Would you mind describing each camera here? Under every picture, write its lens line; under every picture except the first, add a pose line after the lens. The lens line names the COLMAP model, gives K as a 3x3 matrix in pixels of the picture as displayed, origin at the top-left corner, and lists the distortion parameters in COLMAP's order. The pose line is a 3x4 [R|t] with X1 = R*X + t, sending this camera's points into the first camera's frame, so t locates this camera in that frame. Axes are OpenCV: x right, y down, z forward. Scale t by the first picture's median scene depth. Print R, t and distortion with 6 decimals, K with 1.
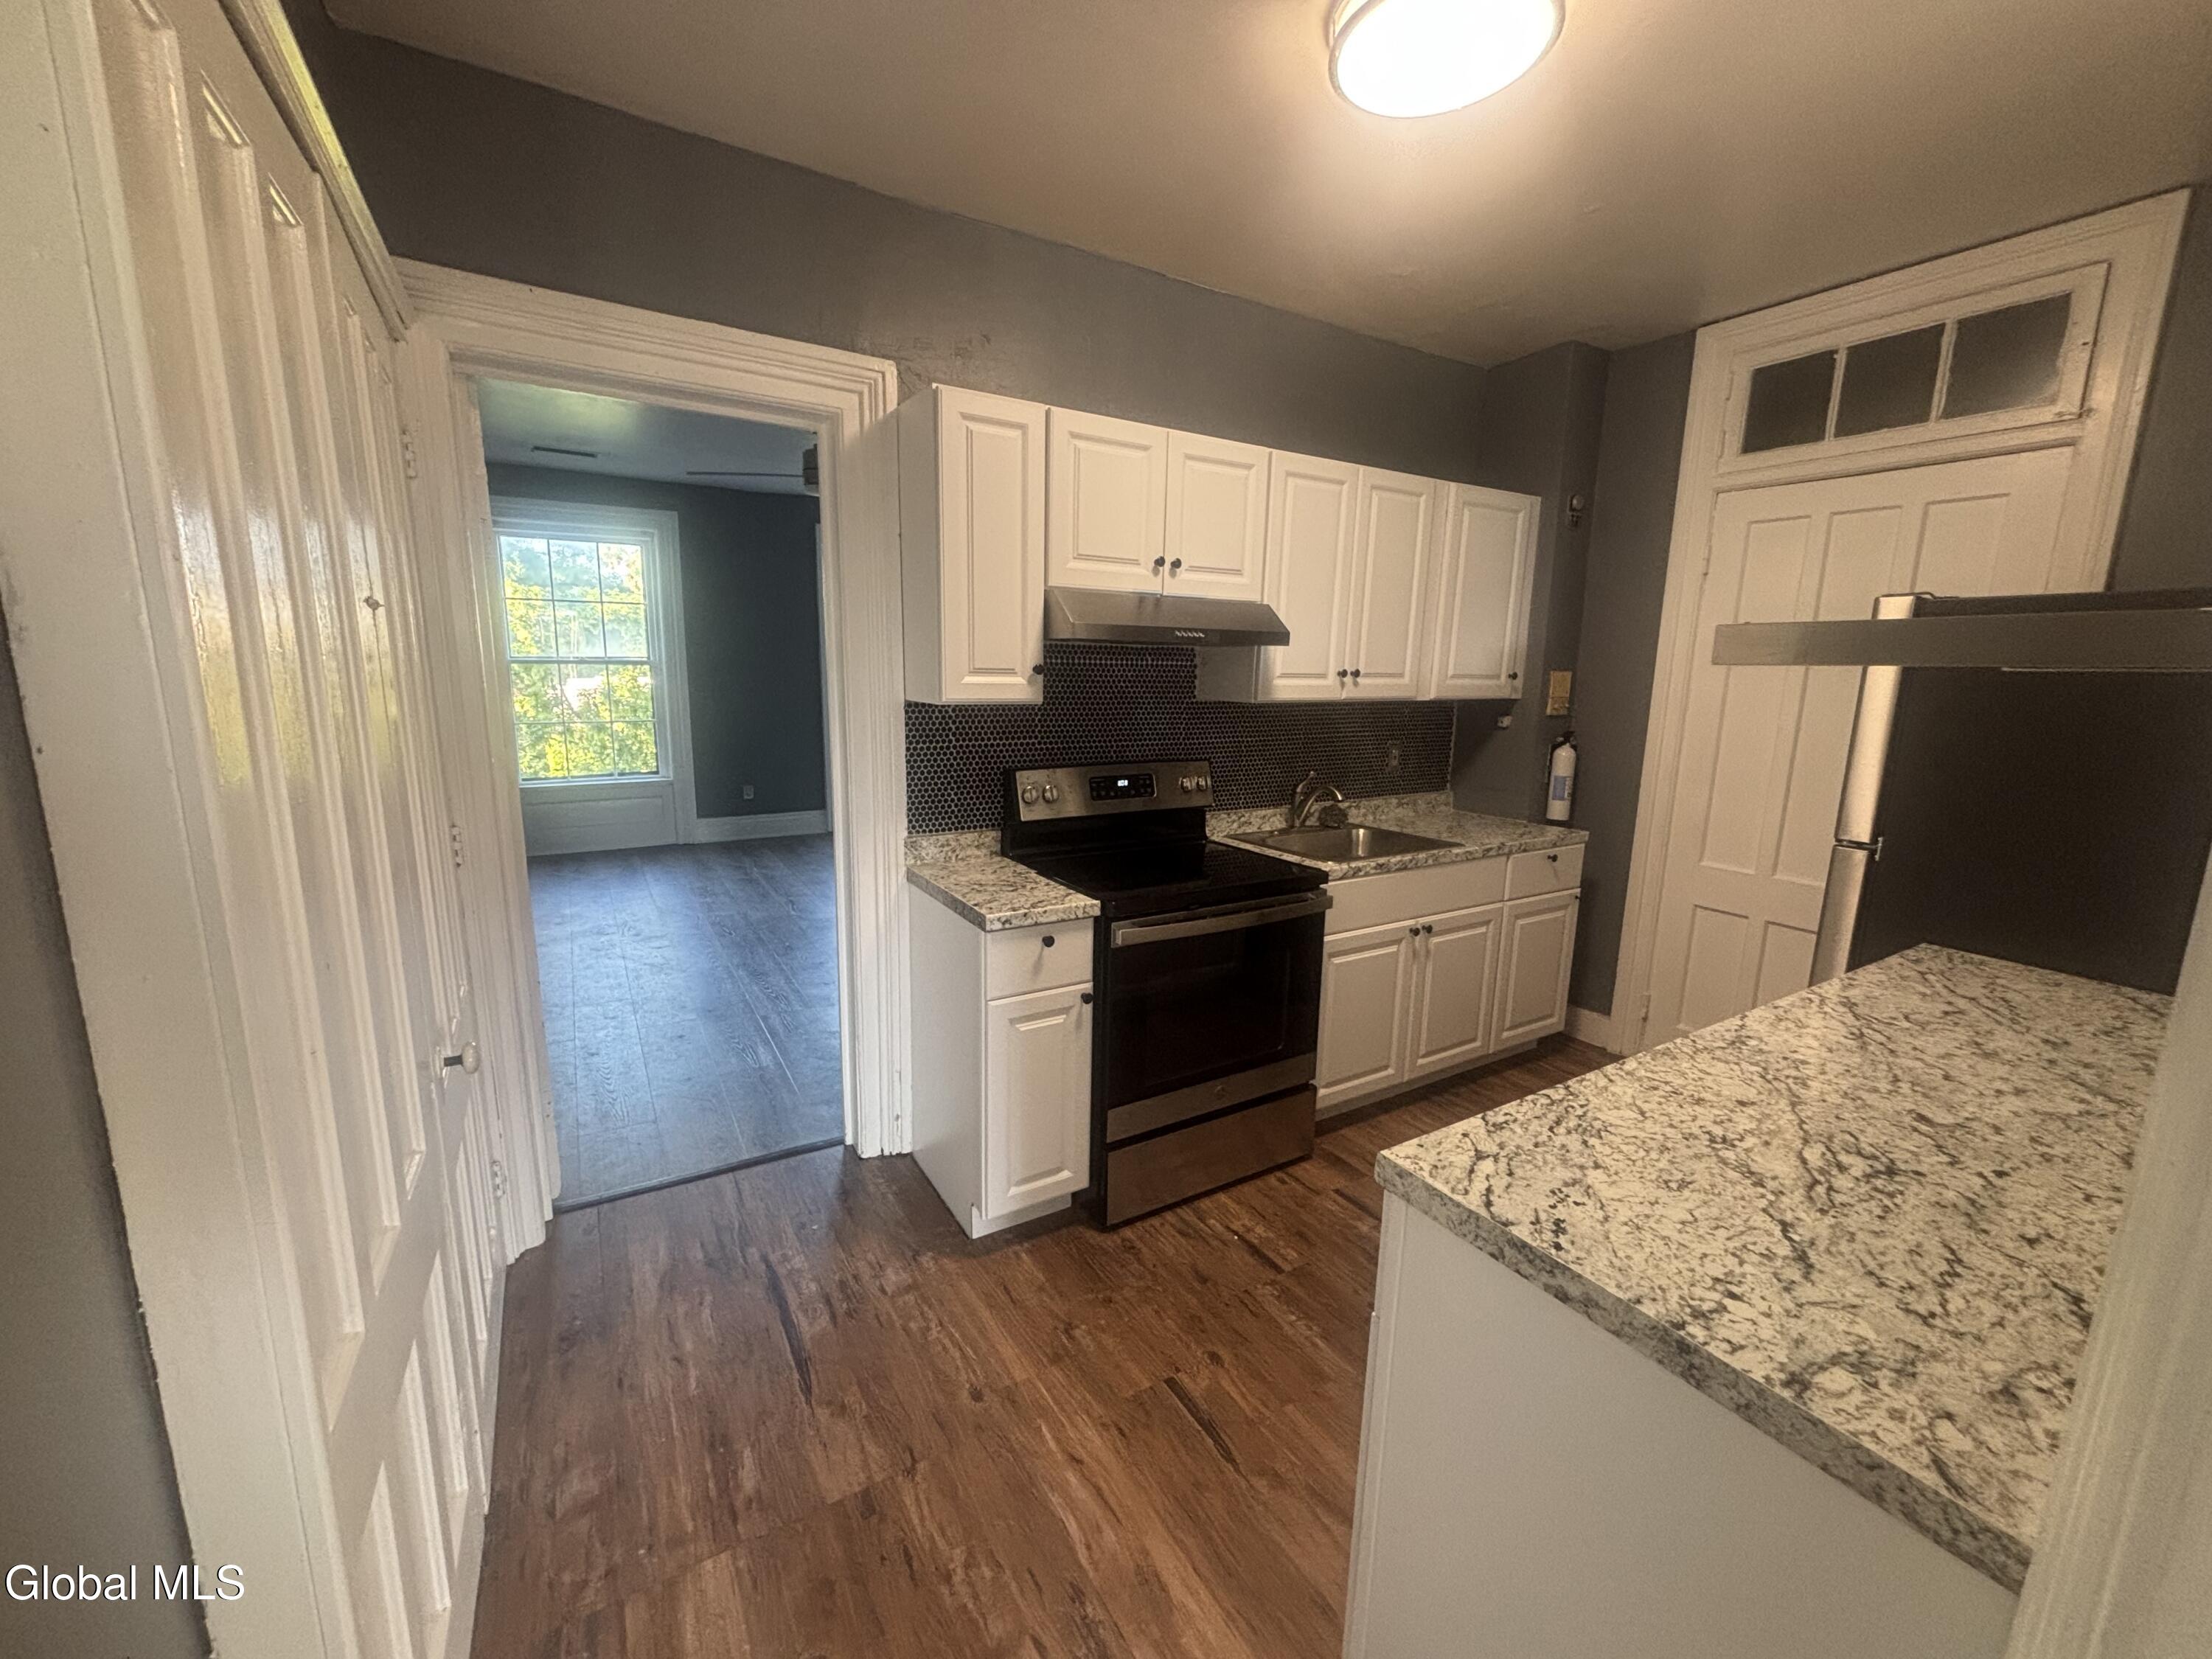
lens RADIAL K [[888.0, 0, 1111.3], [0, 888.0, 828.1], [0, 0, 1]] dist [0.001185, -0.000418]
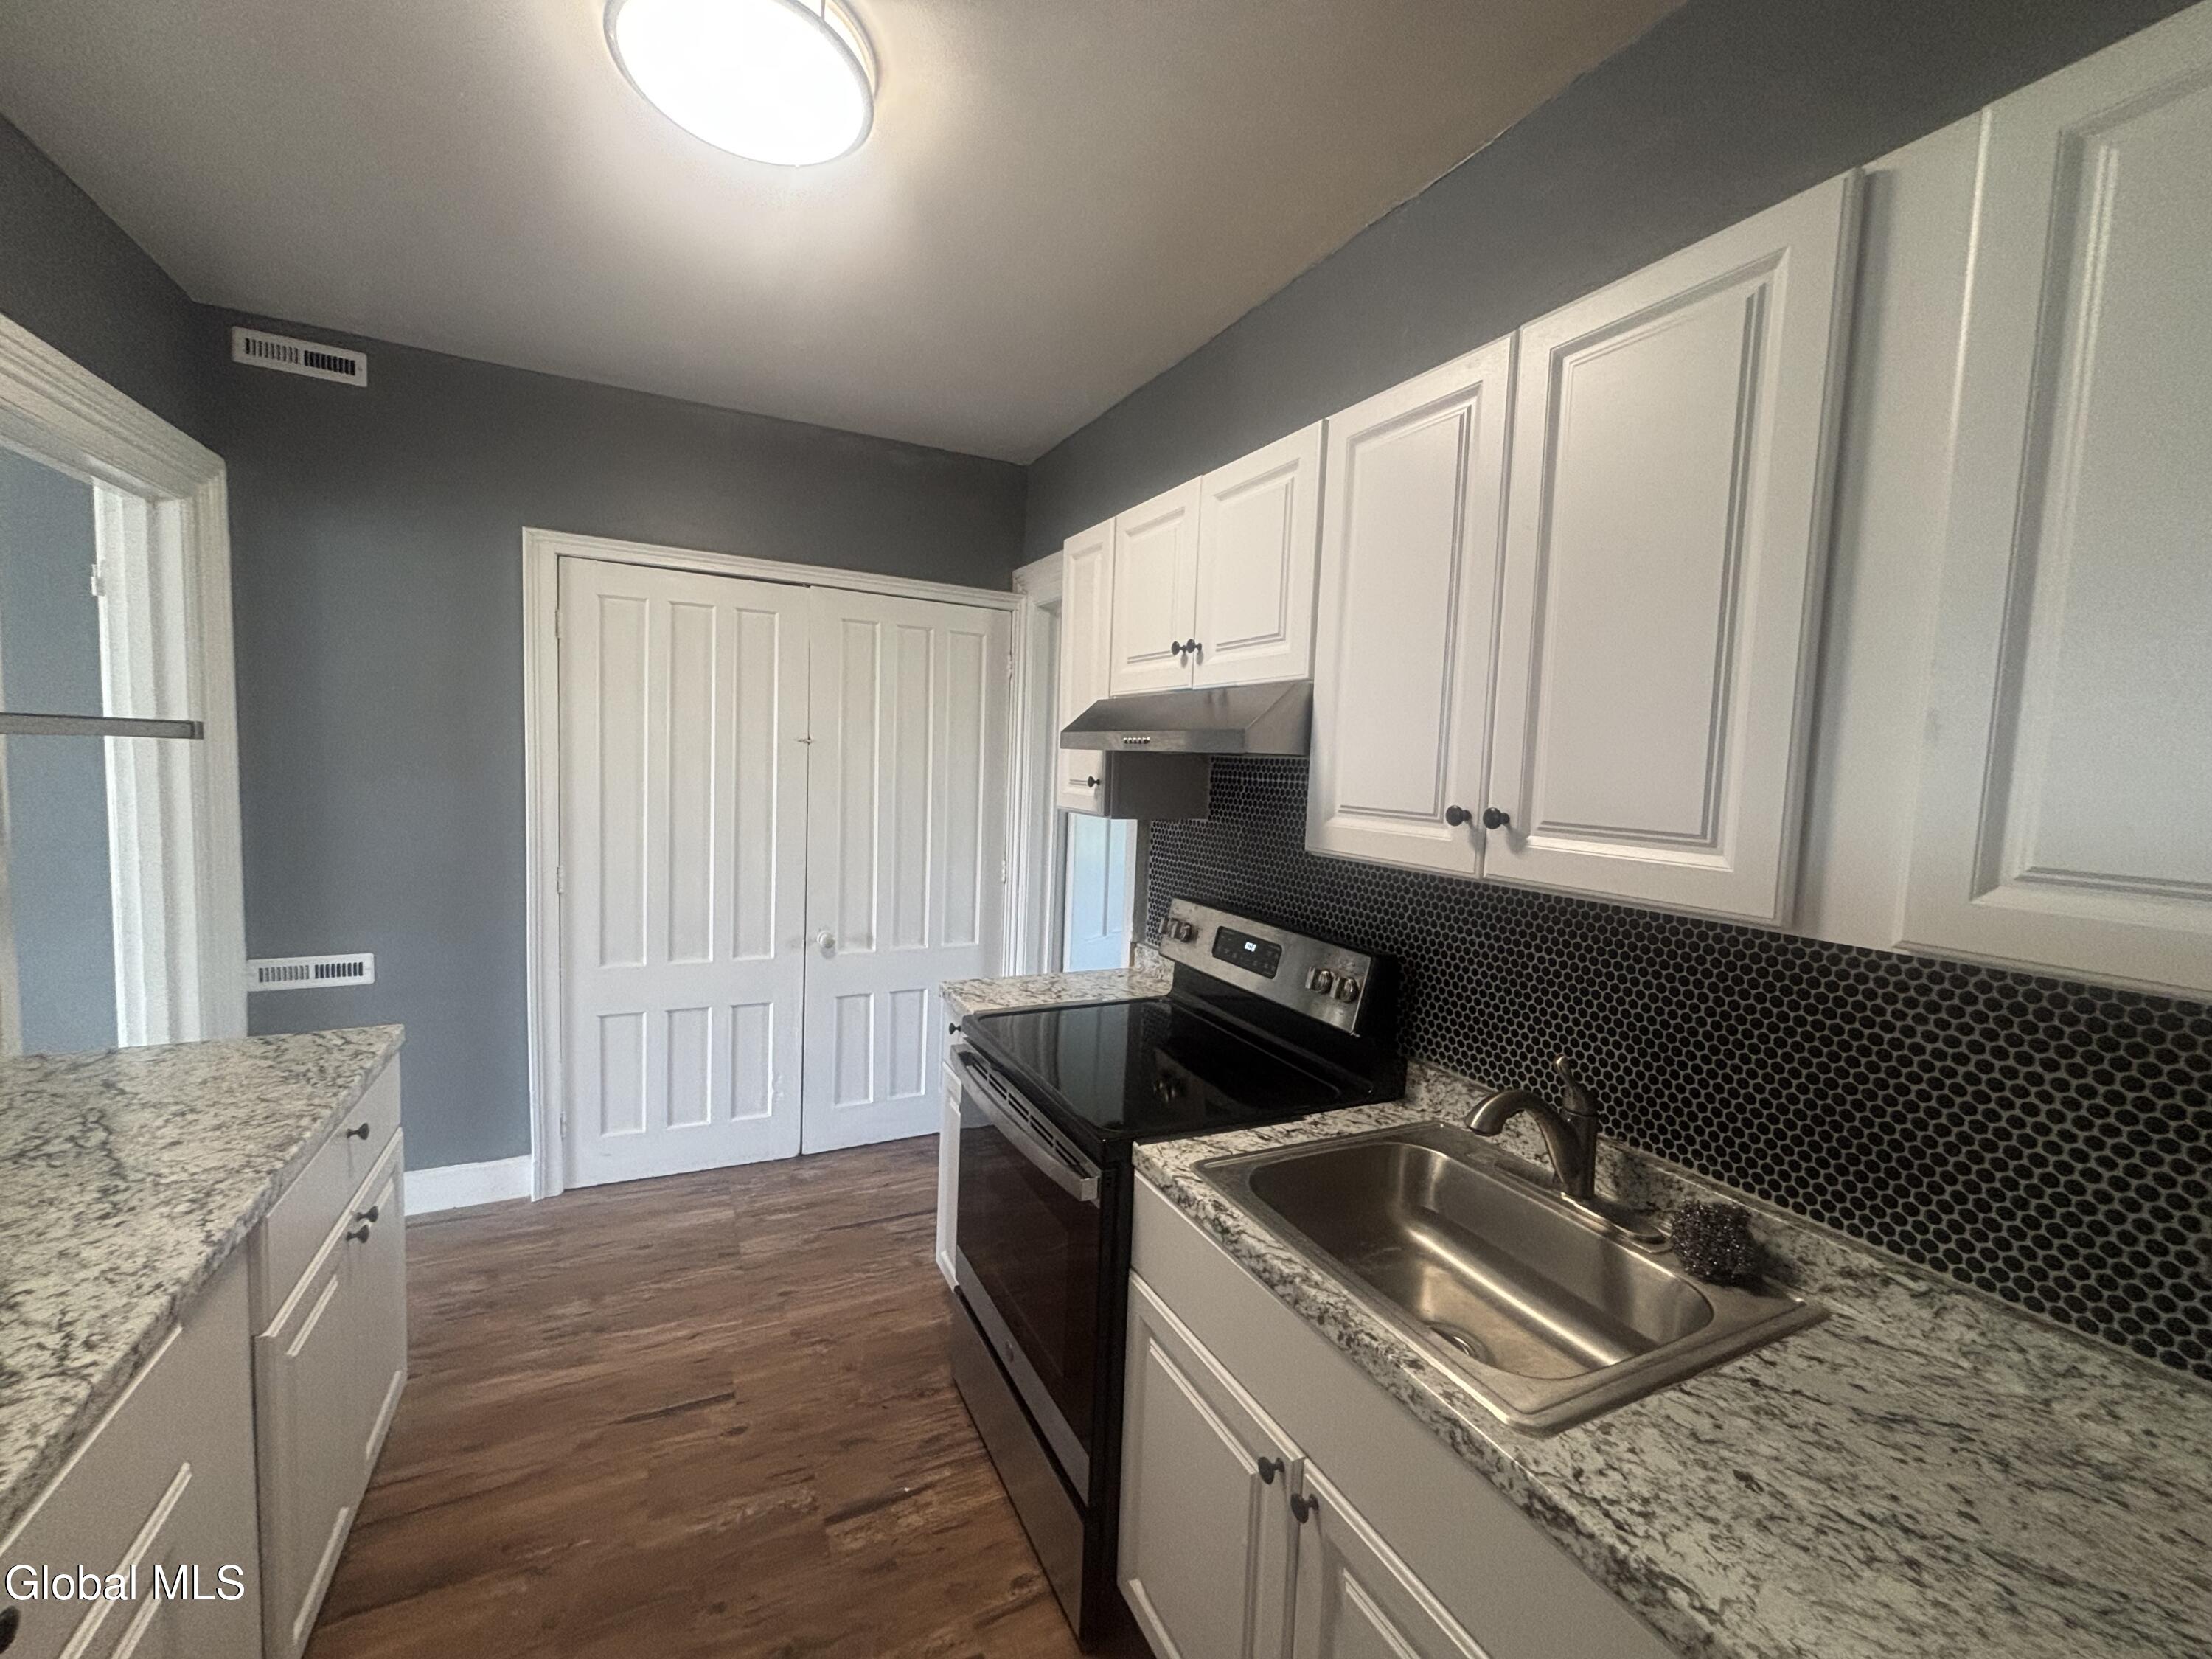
lens RADIAL K [[888.0, 0, 1104.1], [0, 888.0, 829.4], [0, 0, 1]] dist [0.001185, -0.000418]
pose [[-0.079448, 0.057198, -0.995197, 1.236606], [-0.224926, 0.971577, 0.073796, -0.286726], [0.971131, 0.229709, -0.064324, 1.536618]]
